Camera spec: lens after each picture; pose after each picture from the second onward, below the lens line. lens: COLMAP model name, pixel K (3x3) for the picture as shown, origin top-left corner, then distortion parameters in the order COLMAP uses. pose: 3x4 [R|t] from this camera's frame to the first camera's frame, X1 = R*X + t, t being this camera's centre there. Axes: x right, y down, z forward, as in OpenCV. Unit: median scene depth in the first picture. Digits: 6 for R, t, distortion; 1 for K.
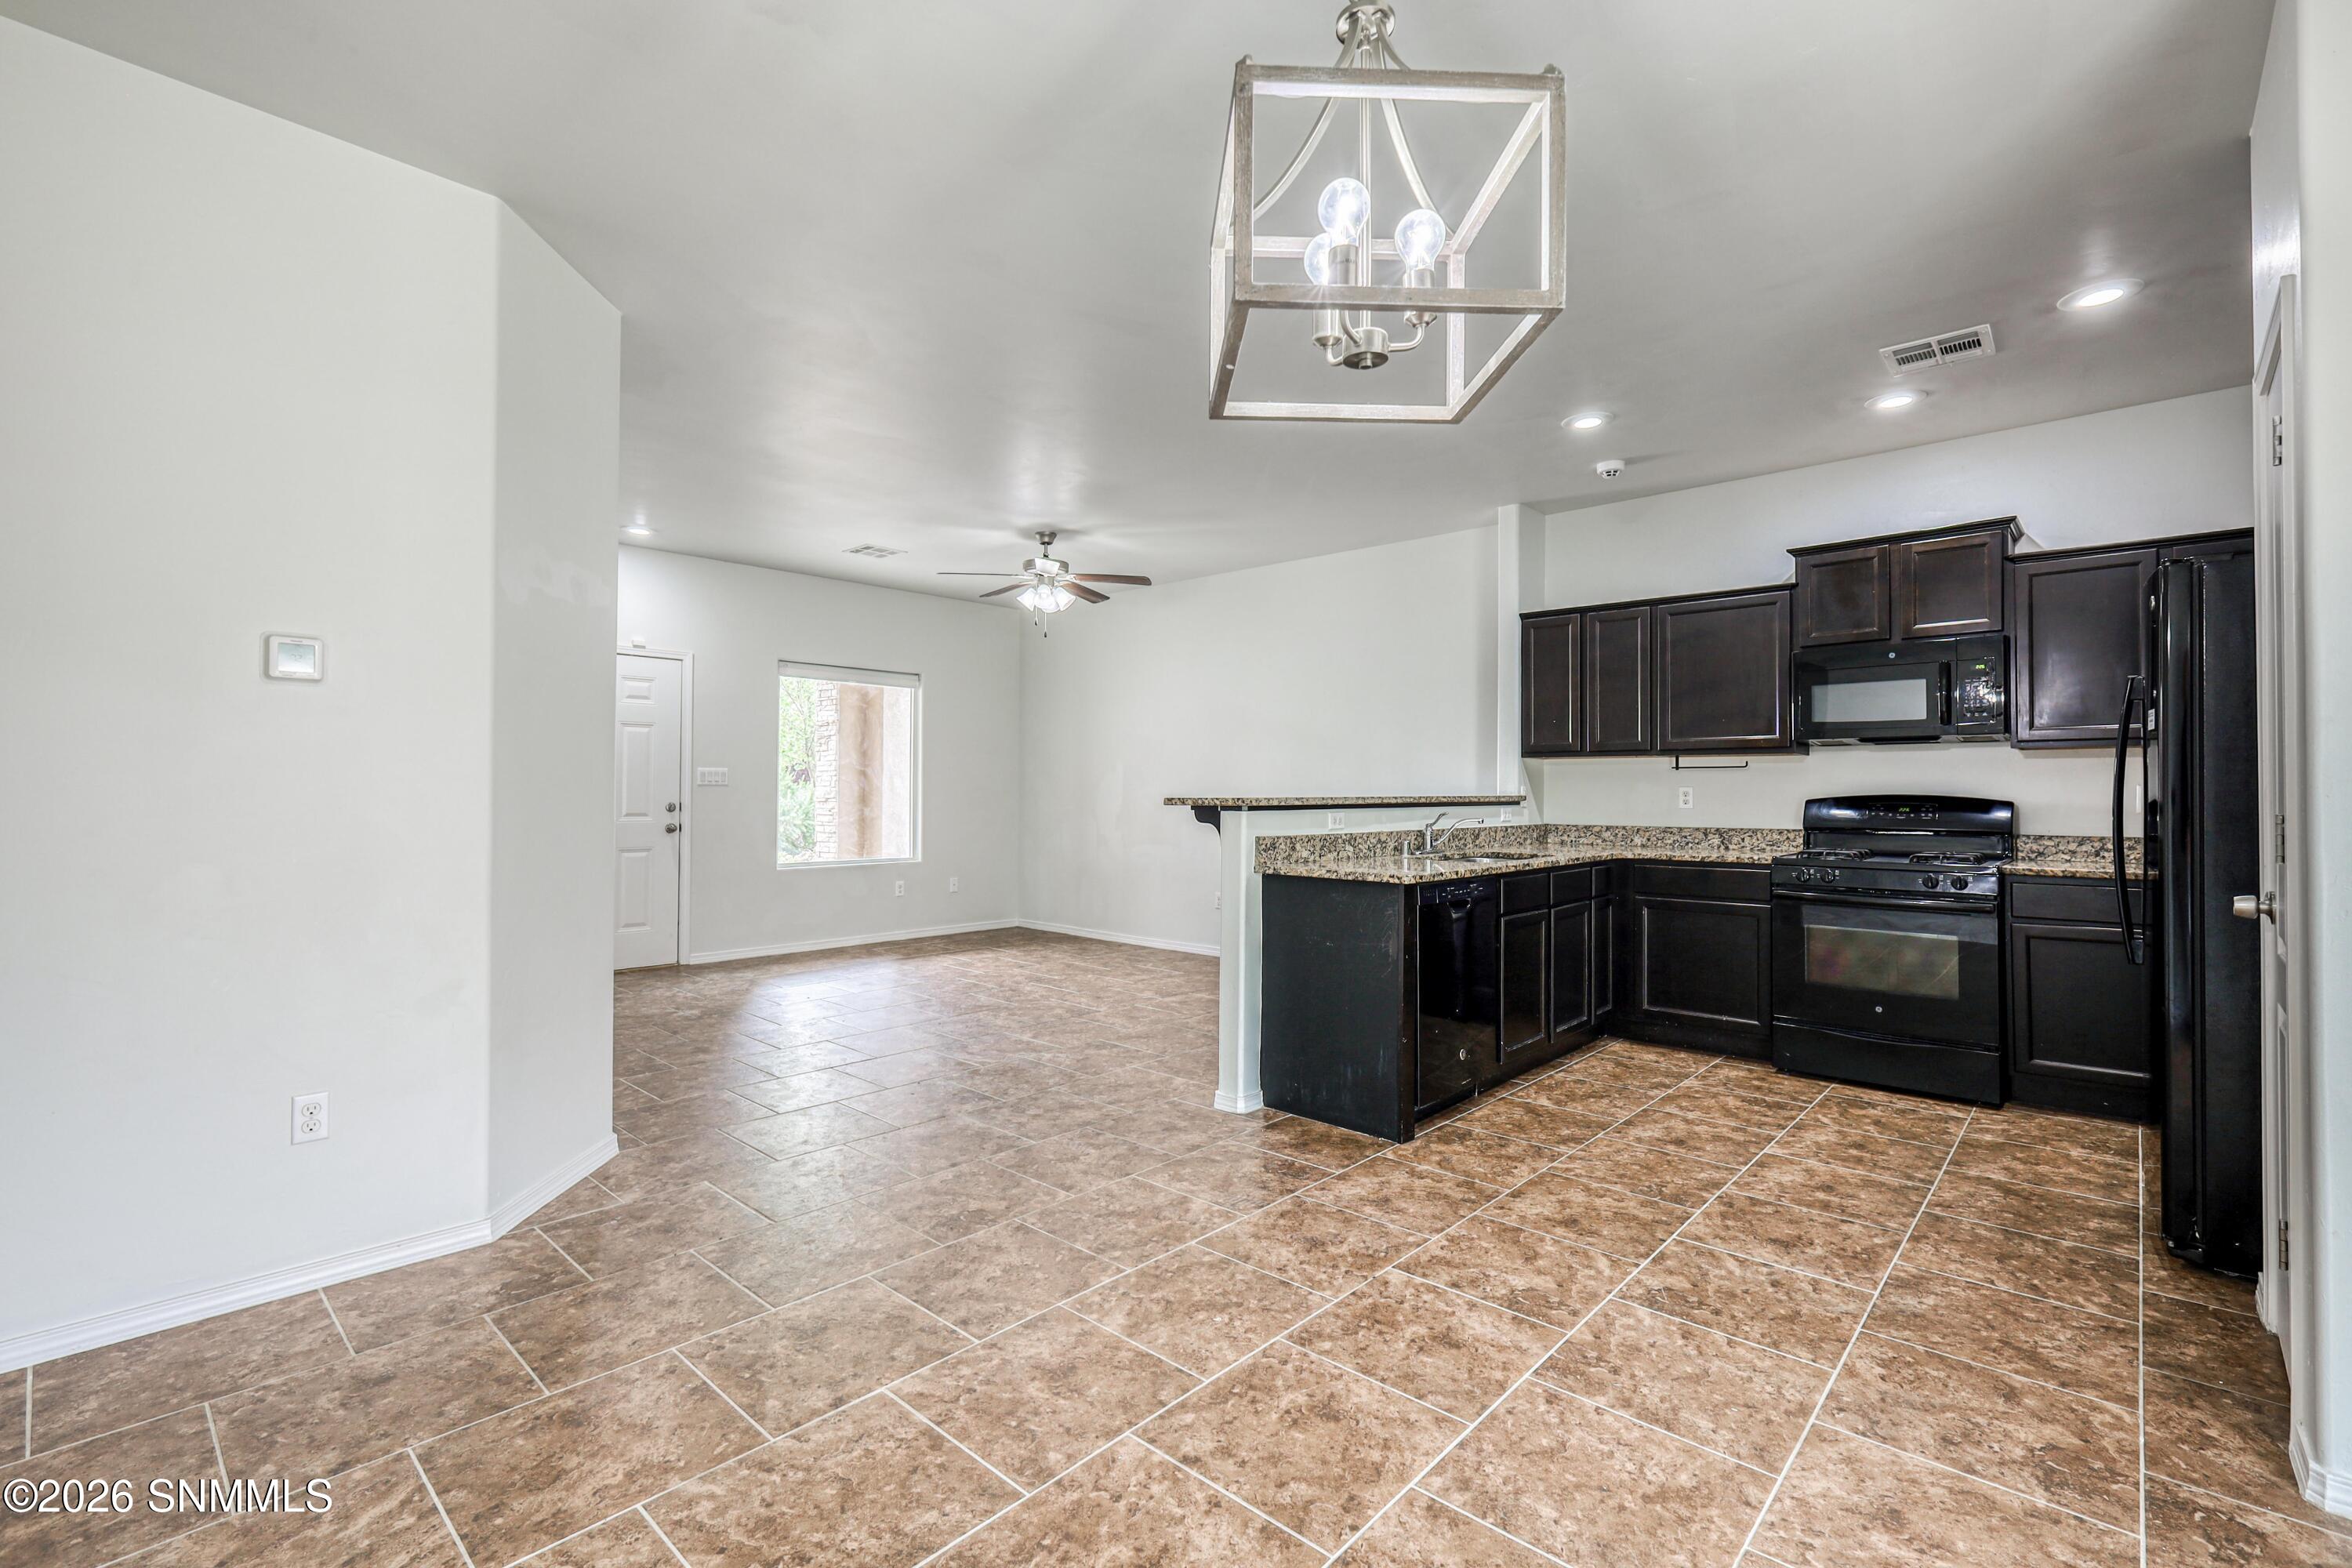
lens RADIAL K [[1046.0, 0, 1197.3], [0, 1046.0, 781.7], [0, 0, 1]] dist [0.002952, -0.000213]
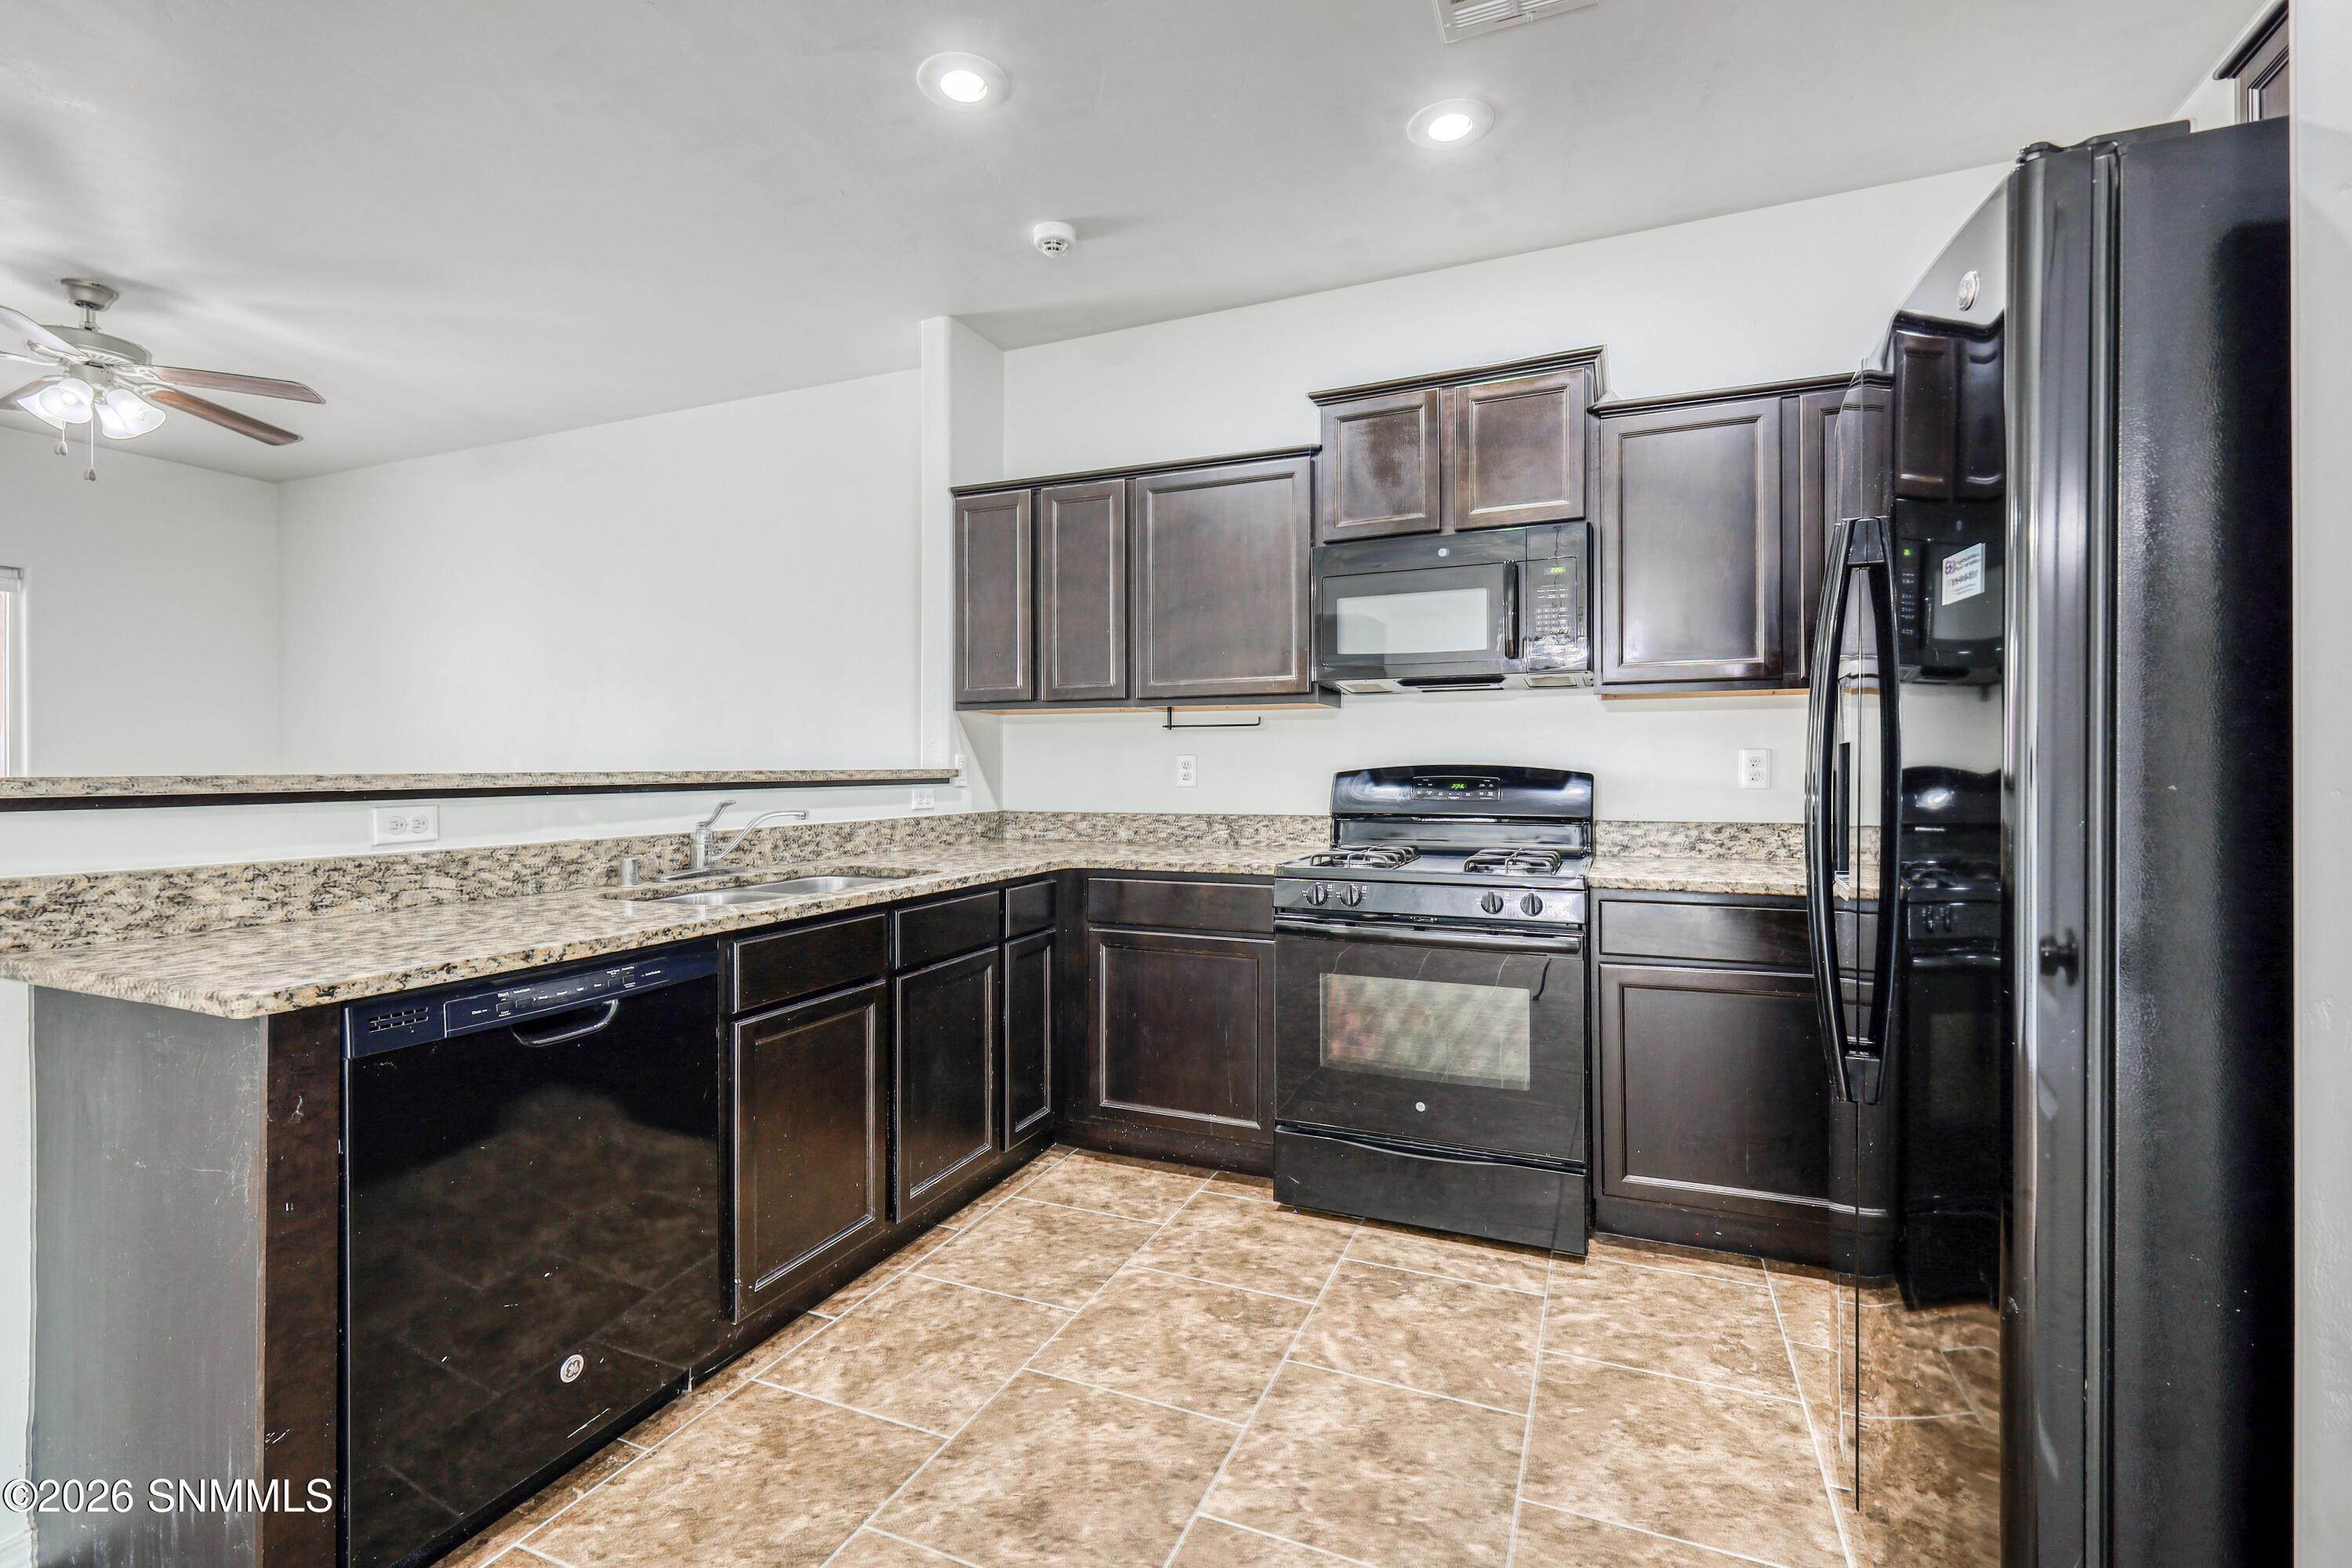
lens RADIAL K [[1046.0, 0, 1171.8], [0, 1046.0, 780.7], [0, 0, 1]] dist [0.002952, -0.000213]
pose [[0.948484, -0.009108, 0.316693, 0.289099], [0.001760, 0.999723, 0.023479, 0.006921], [-0.316819, -0.021713, 0.948237, 0.423267]]
